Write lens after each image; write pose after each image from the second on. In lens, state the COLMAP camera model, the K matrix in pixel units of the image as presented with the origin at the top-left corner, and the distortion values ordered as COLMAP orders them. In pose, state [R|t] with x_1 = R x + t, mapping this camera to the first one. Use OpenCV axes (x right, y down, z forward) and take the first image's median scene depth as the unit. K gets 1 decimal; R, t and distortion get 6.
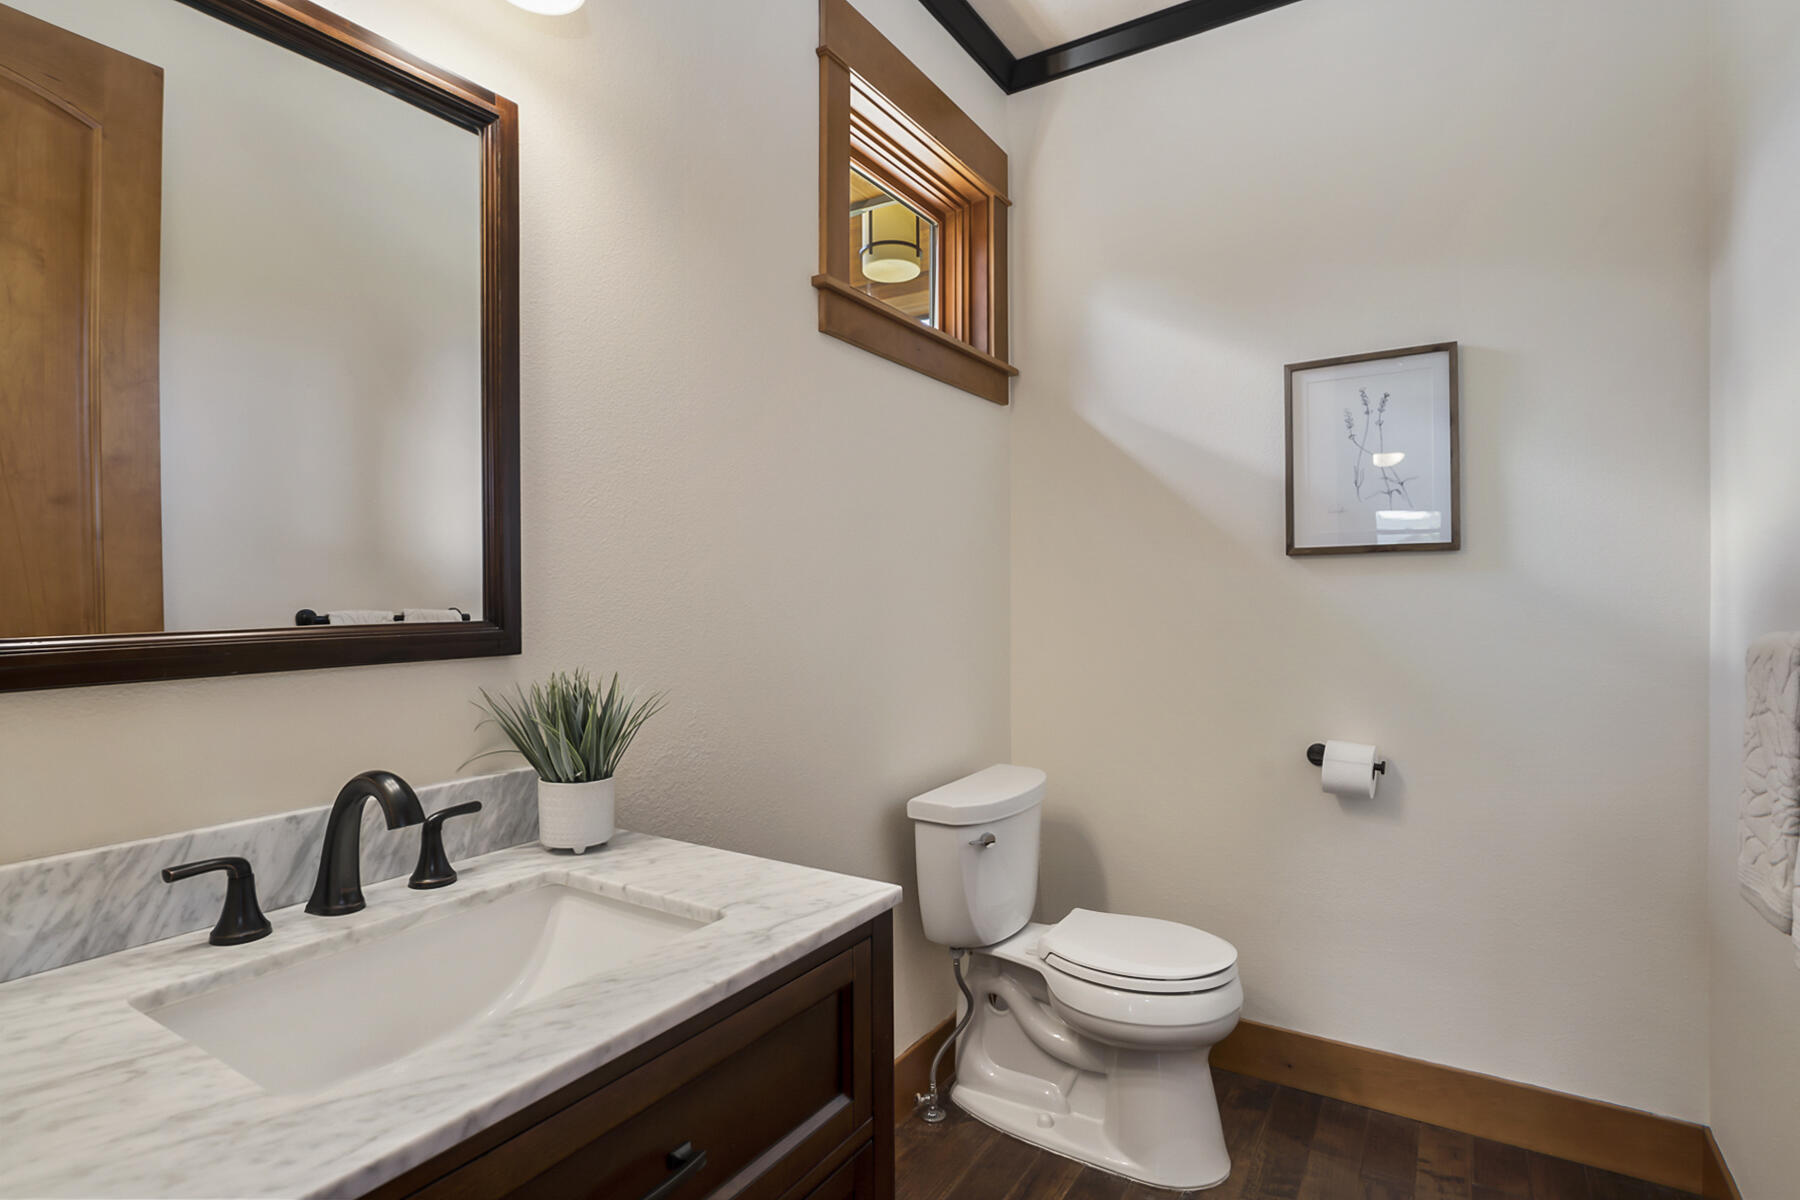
lens RADIAL K [[913.0, 0, 905.6], [0, 913.0, 600.2], [0, 0, 1]] dist [-0.023939, 0.011507]
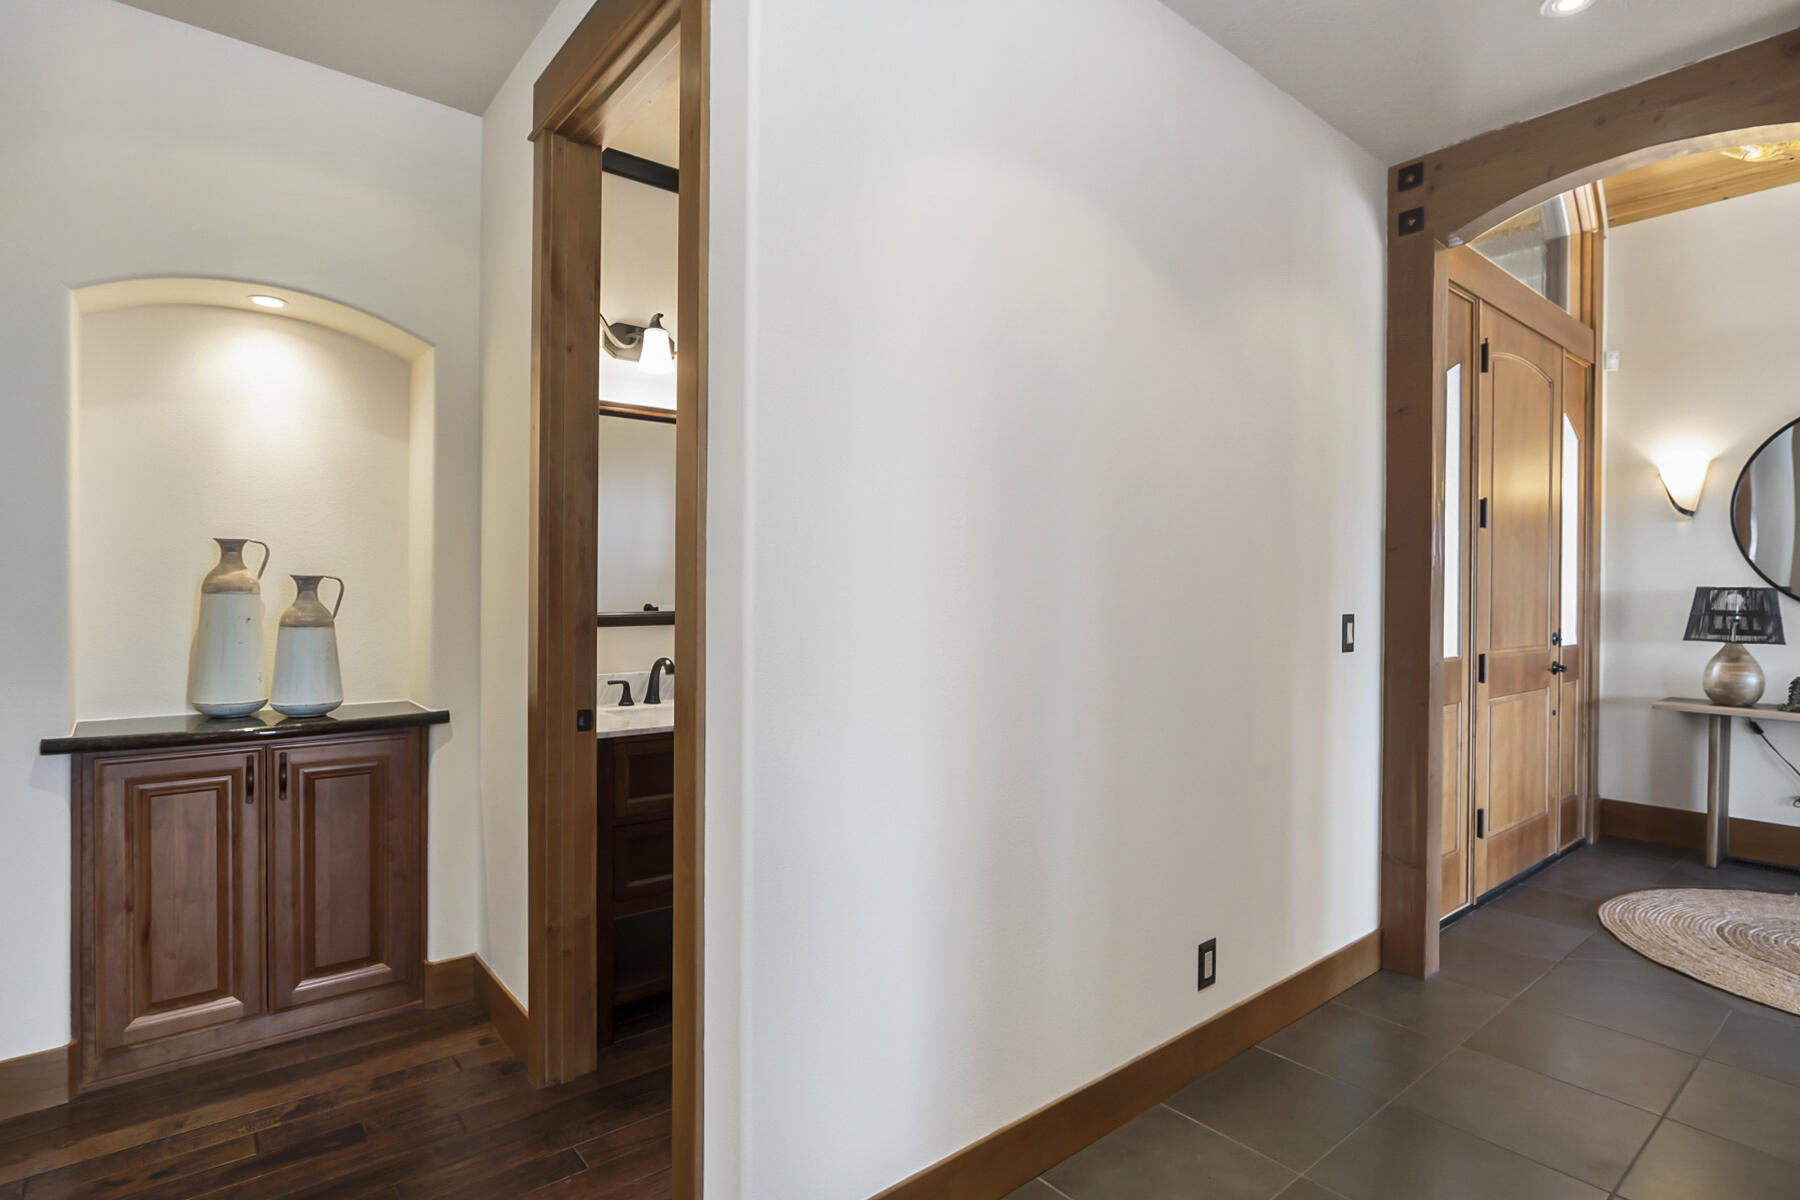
lens RADIAL K [[913.0, 0, 884.8], [0, 913.0, 599.0], [0, 0, 1]] dist [-0.023939, 0.011507]
pose [[0.940542, 0.006678, -0.339613, 1.183767], [-0.004785, 0.999968, 0.006412, -0.035745], [0.339645, -0.004406, 0.940543, -1.672896]]
